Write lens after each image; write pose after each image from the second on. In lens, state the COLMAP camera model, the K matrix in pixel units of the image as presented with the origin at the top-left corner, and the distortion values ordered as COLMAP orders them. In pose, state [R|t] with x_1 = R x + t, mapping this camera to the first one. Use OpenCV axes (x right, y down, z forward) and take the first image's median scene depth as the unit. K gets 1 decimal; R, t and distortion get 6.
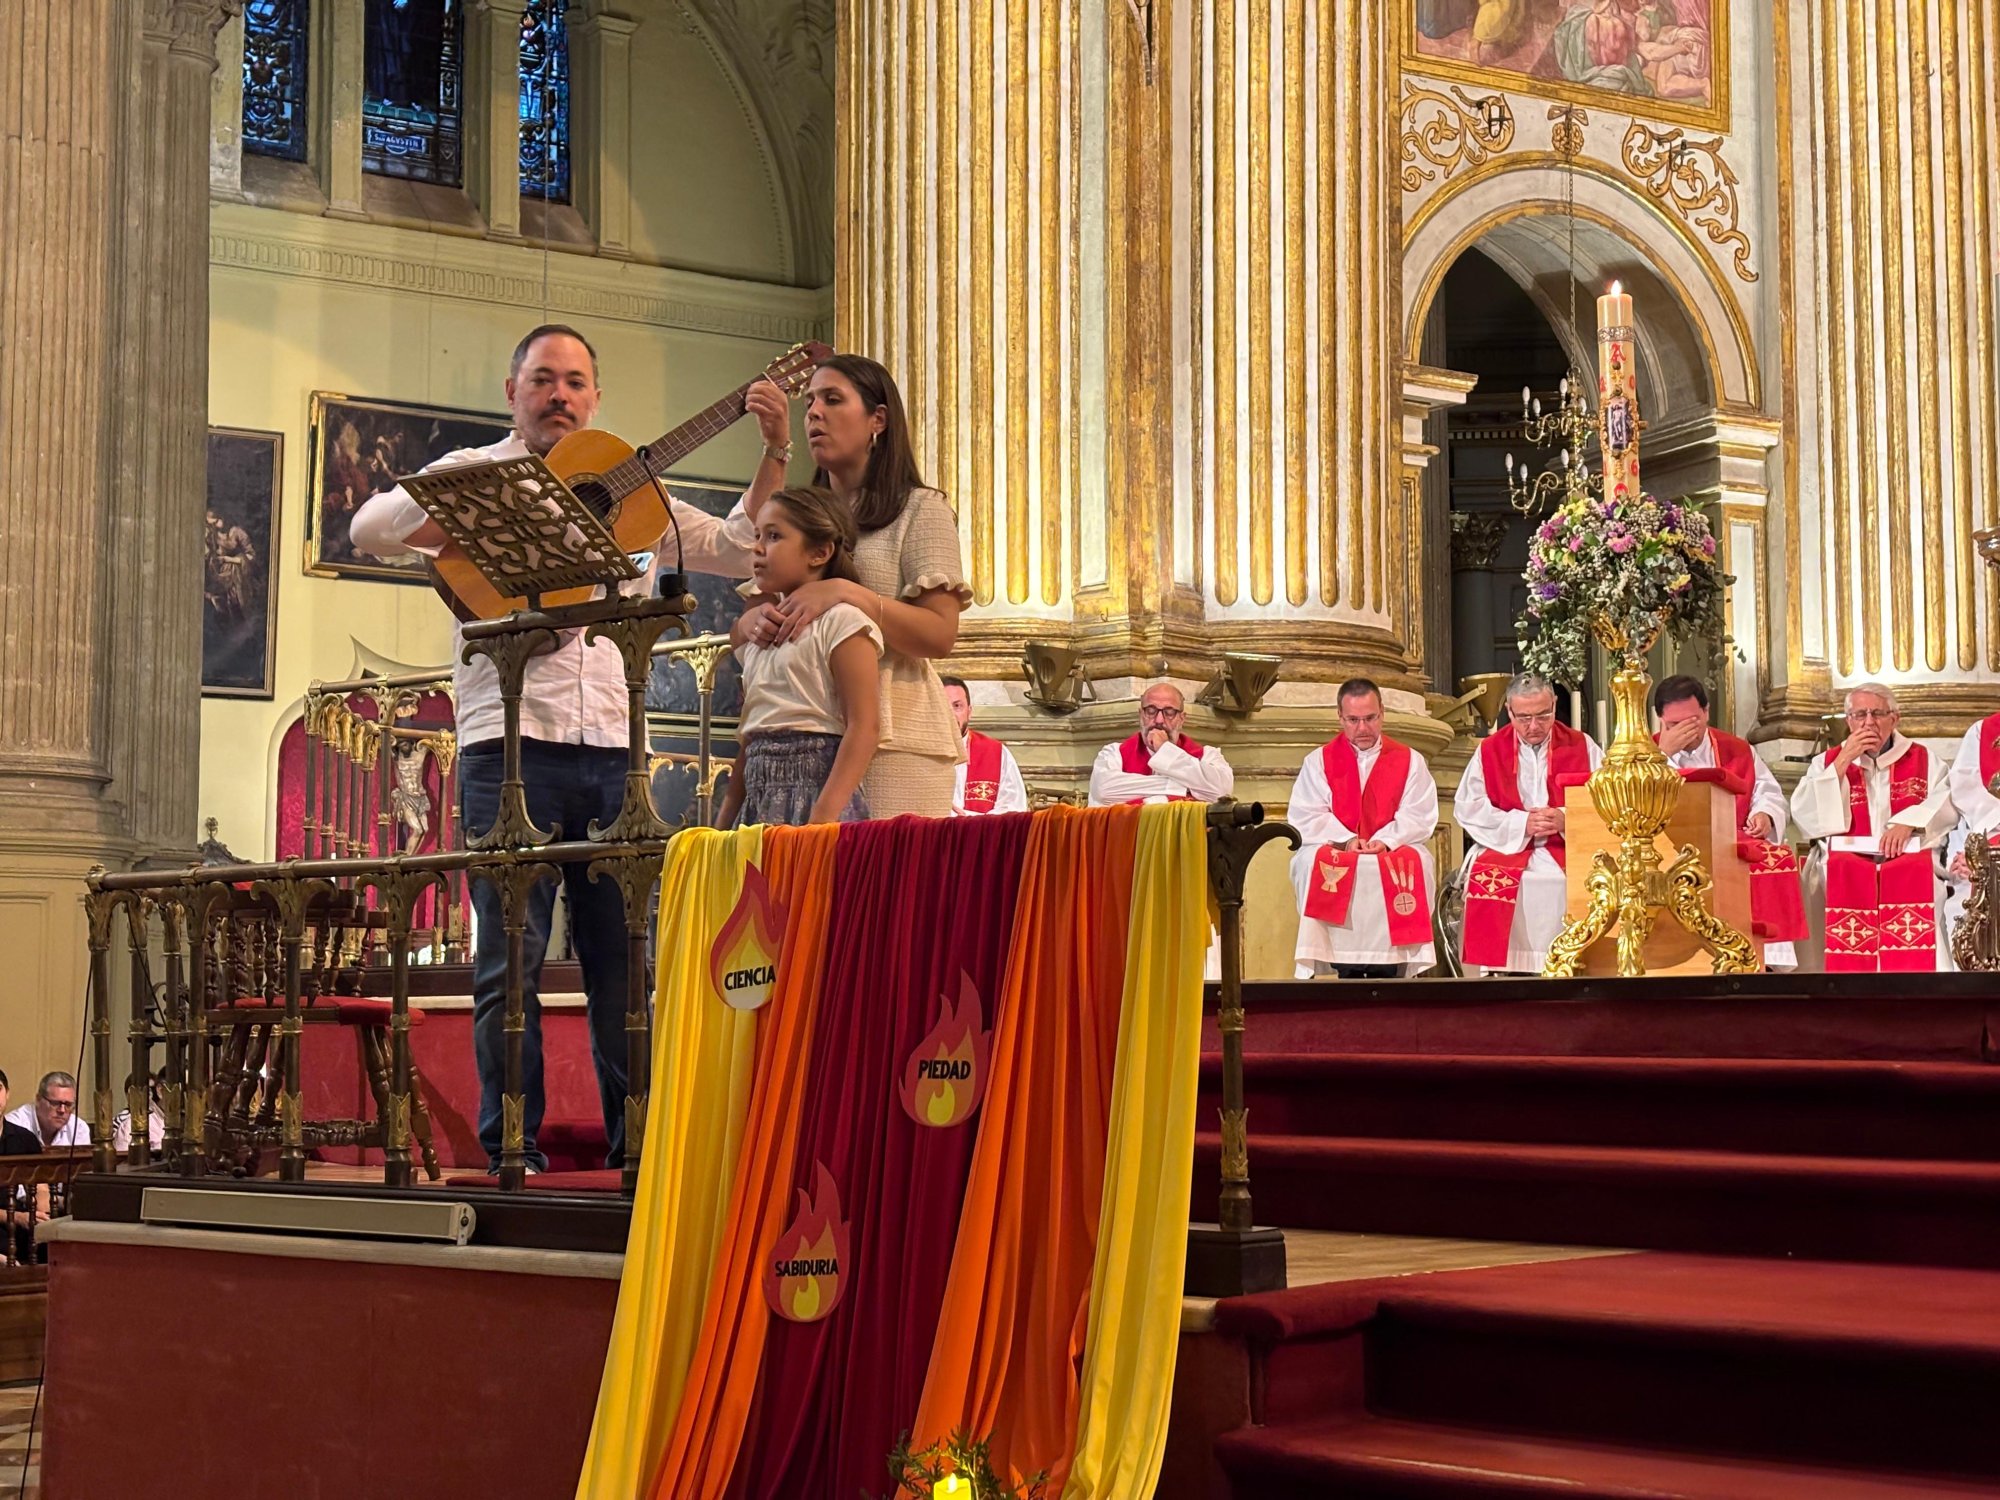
lens RADIAL K [[2968.5, 0, 995.0], [0, 2968.5, 746.6], [0, 0, 1]] dist [0.242431, -0.892356]
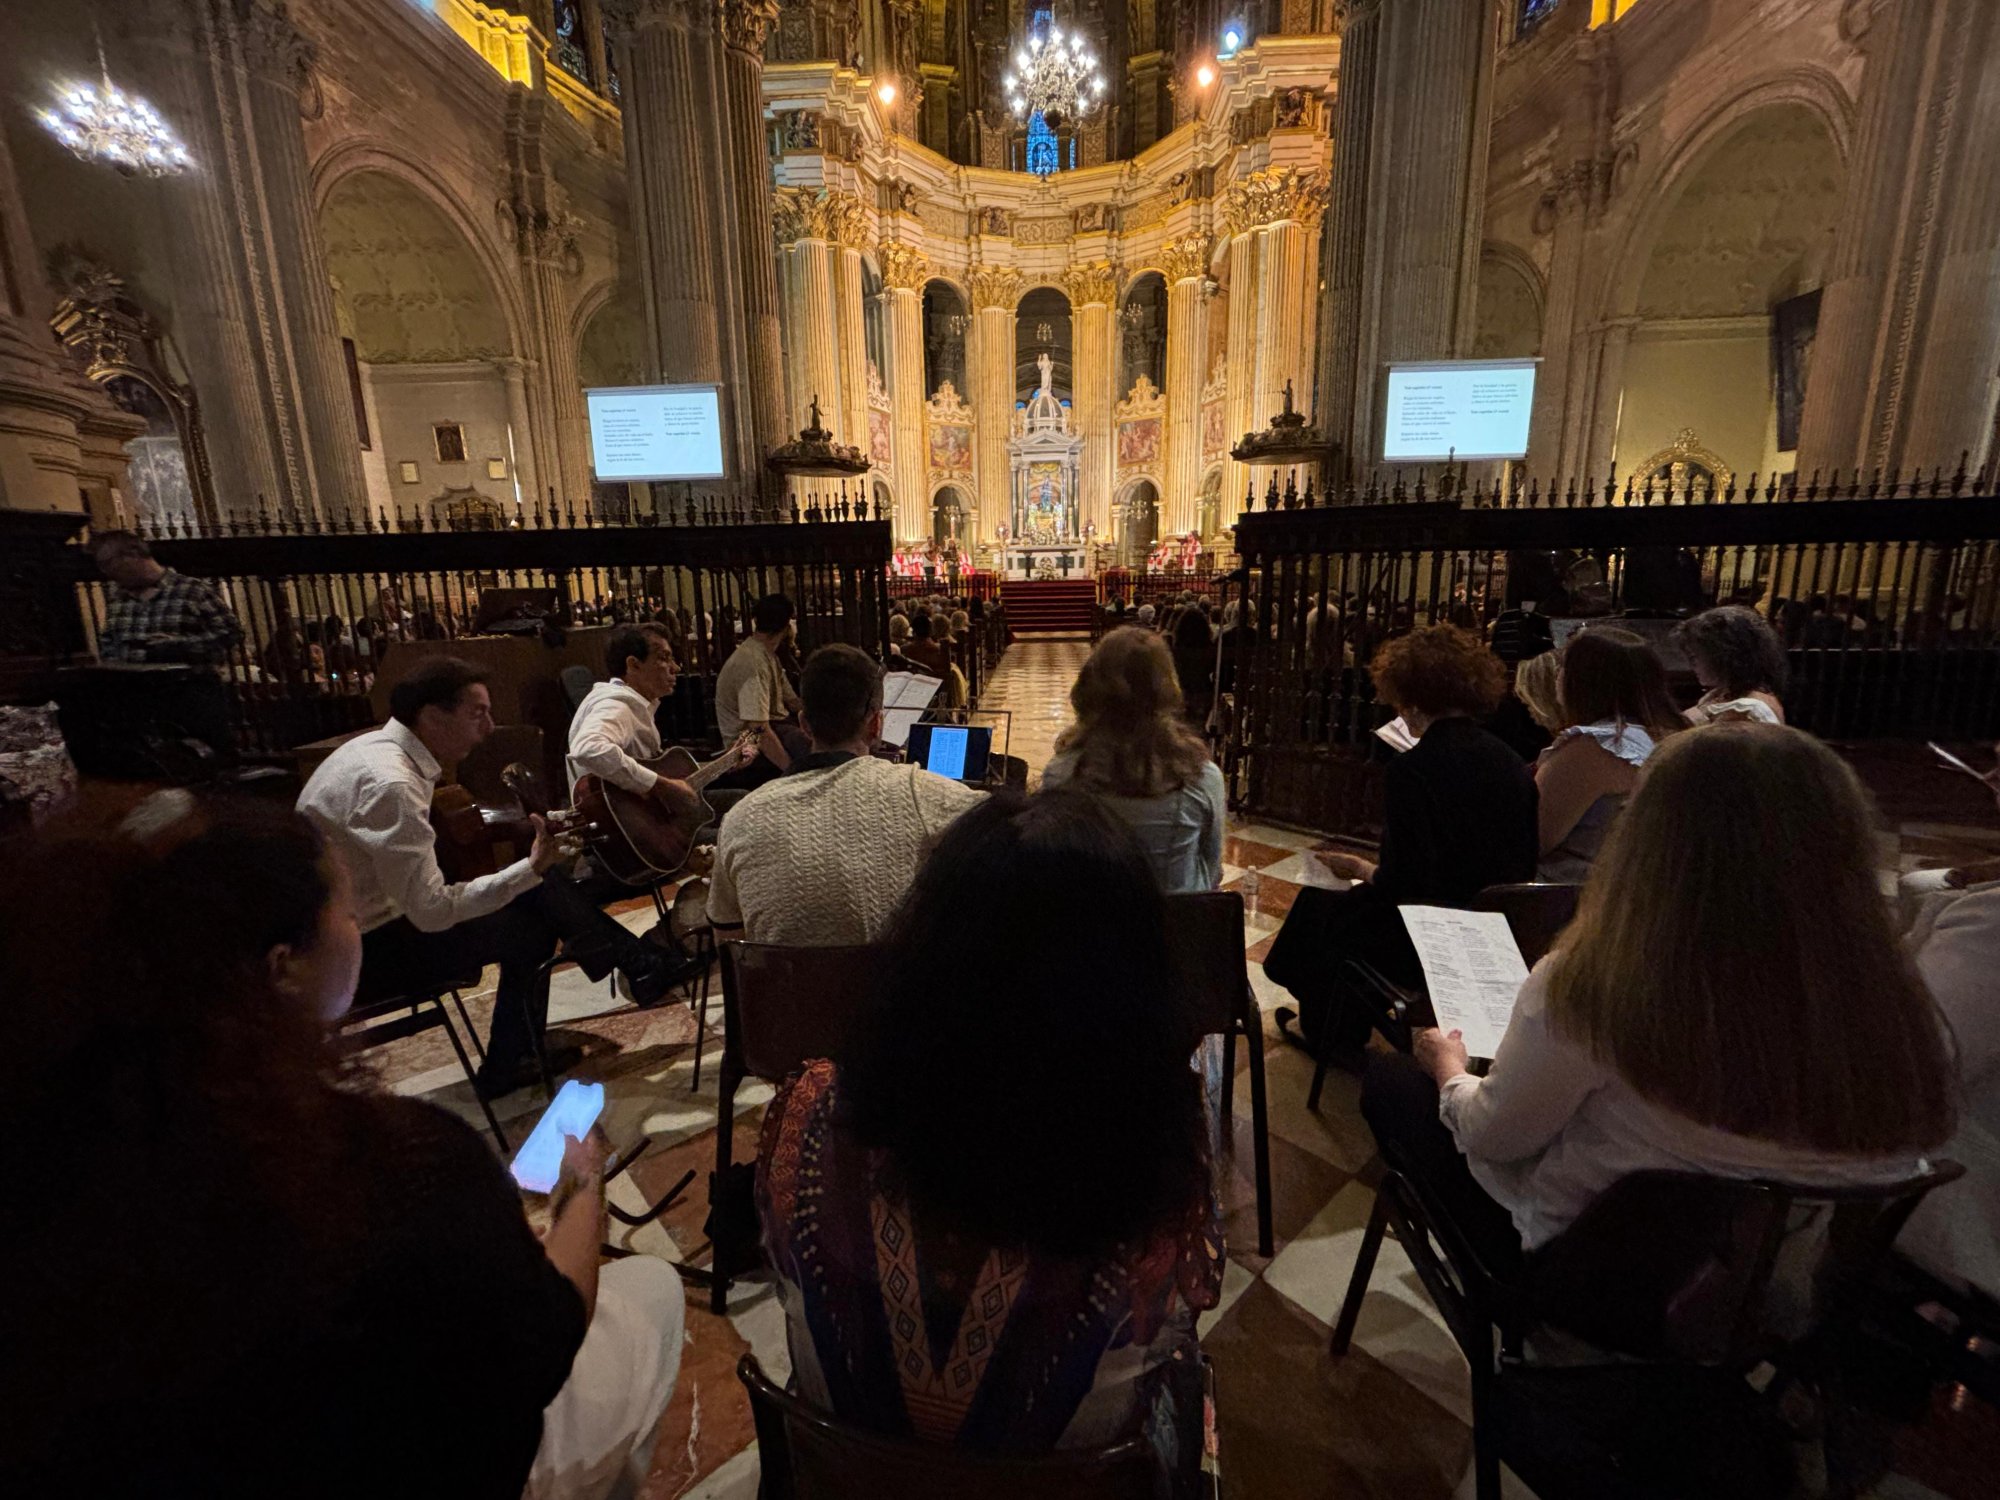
lens RADIAL K [[809.6, 0, 995.7], [0, 809.6, 746.2], [0, 0, 1]] dist [0.002877, 0.000465]
pose [[0.789640, -0.139580, 0.597483, -0.895666], [-0.038712, 0.960507, 0.275551, -0.096670], [-0.612348, -0.240716, 0.753051, -0.894122]]
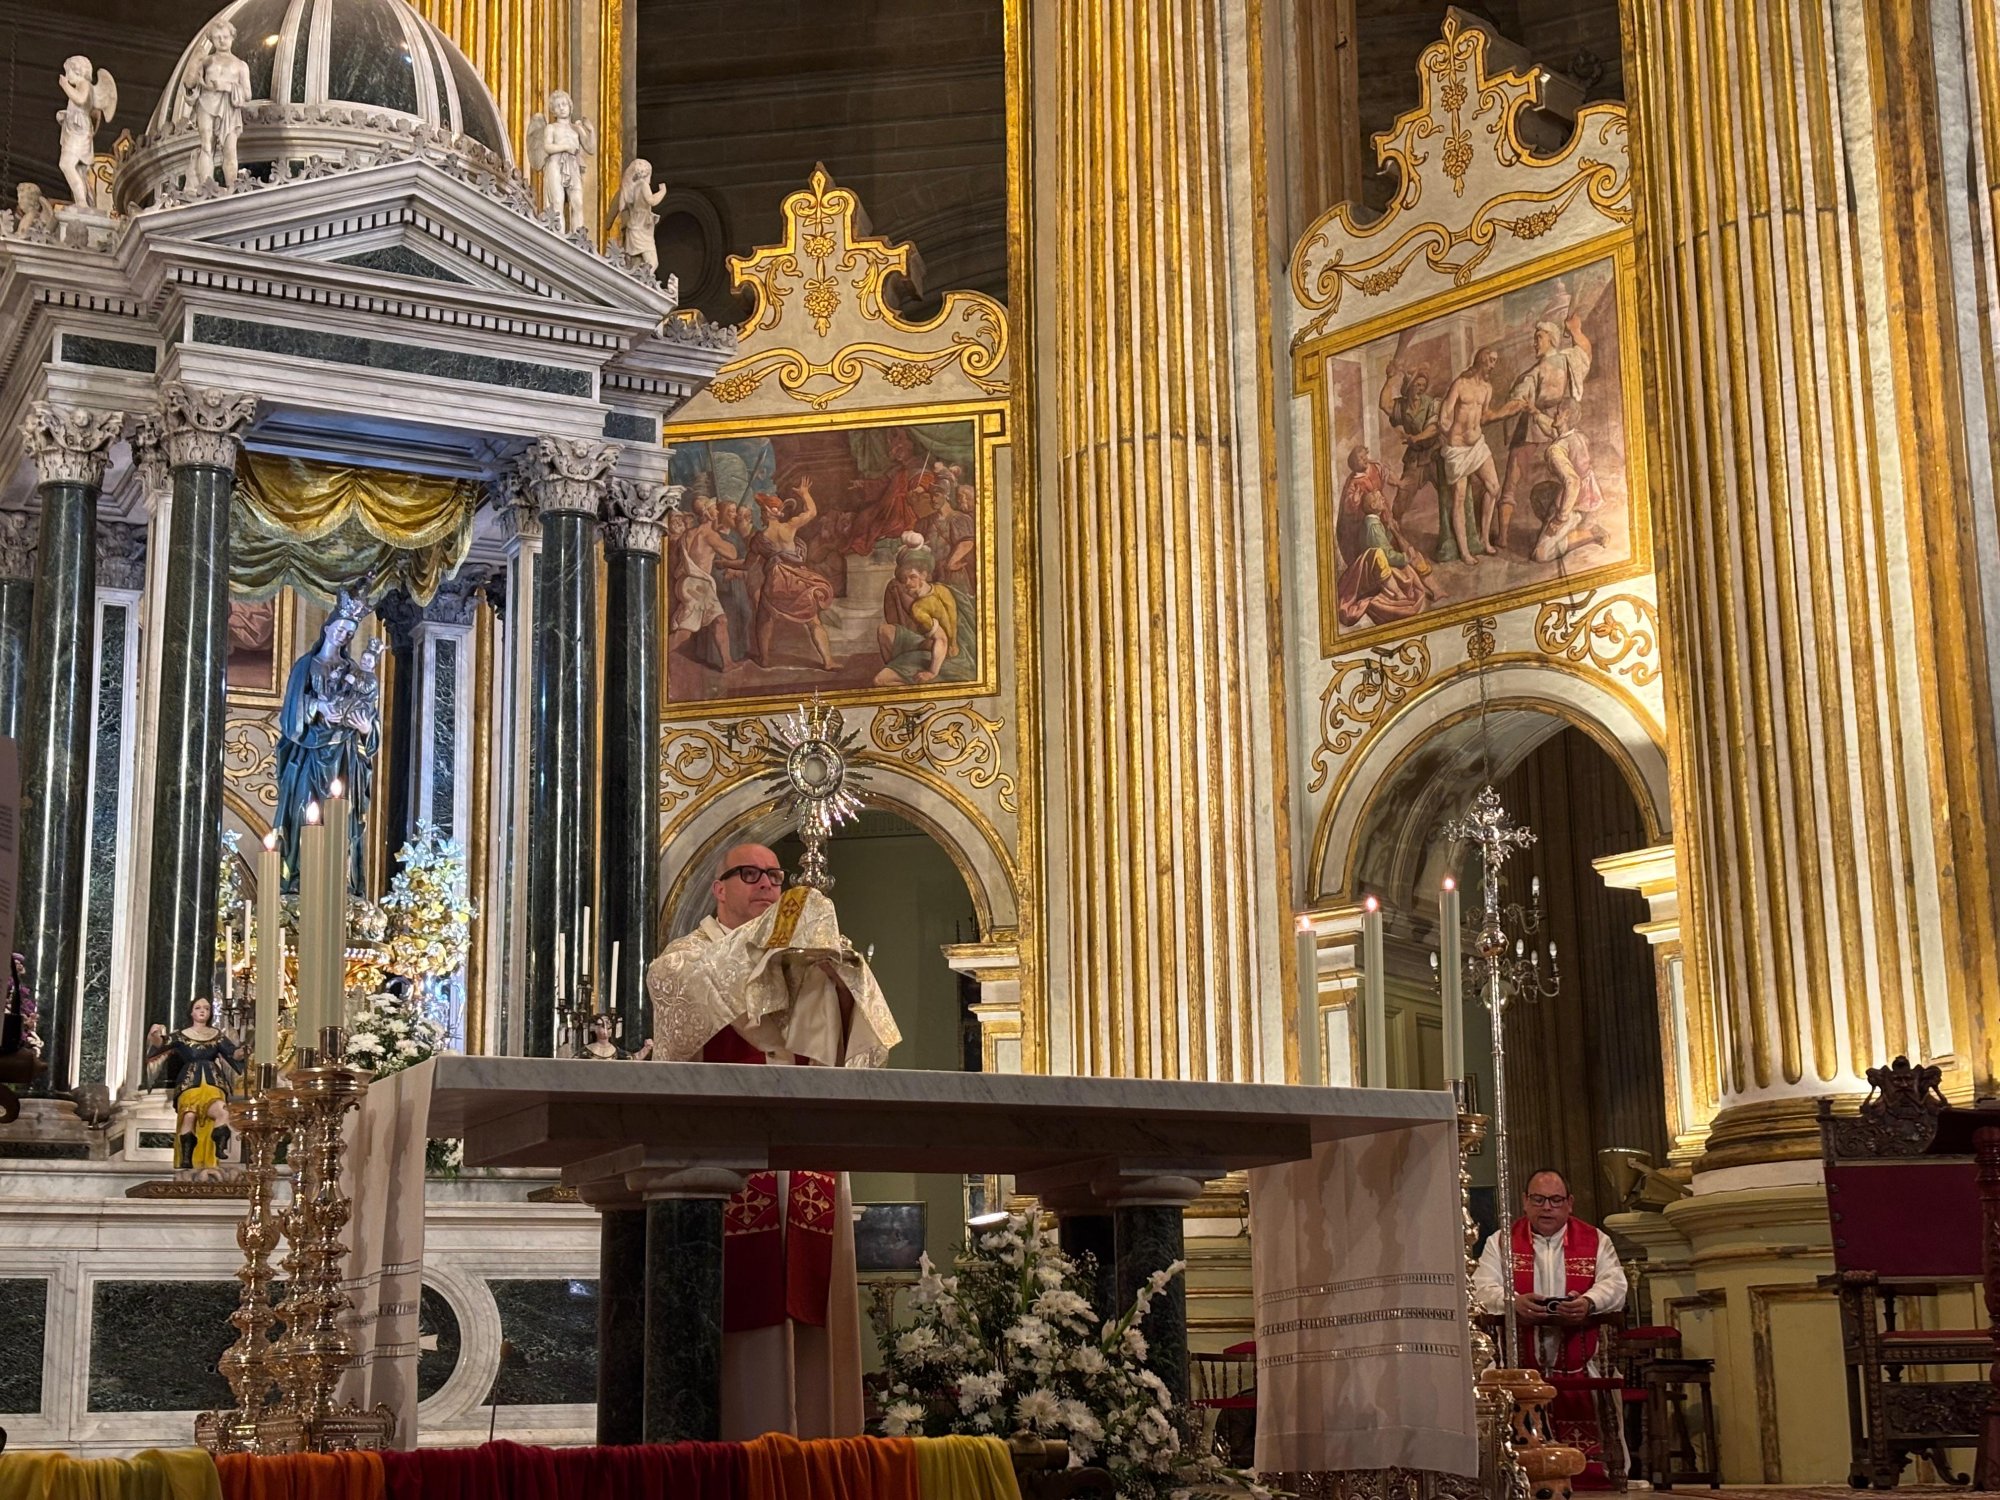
lens RADIAL K [[2968.5, 0, 995.0], [0, 2968.5, 746.6], [0, 0, 1]] dist [0.242431, -0.892356]
pose [[0.391302, 0.202547, 0.897696, -0.187089], [-0.071665, 0.979222, -0.189703, -0.003950], [-0.917468, 0.009898, 0.397687, 0.186636]]
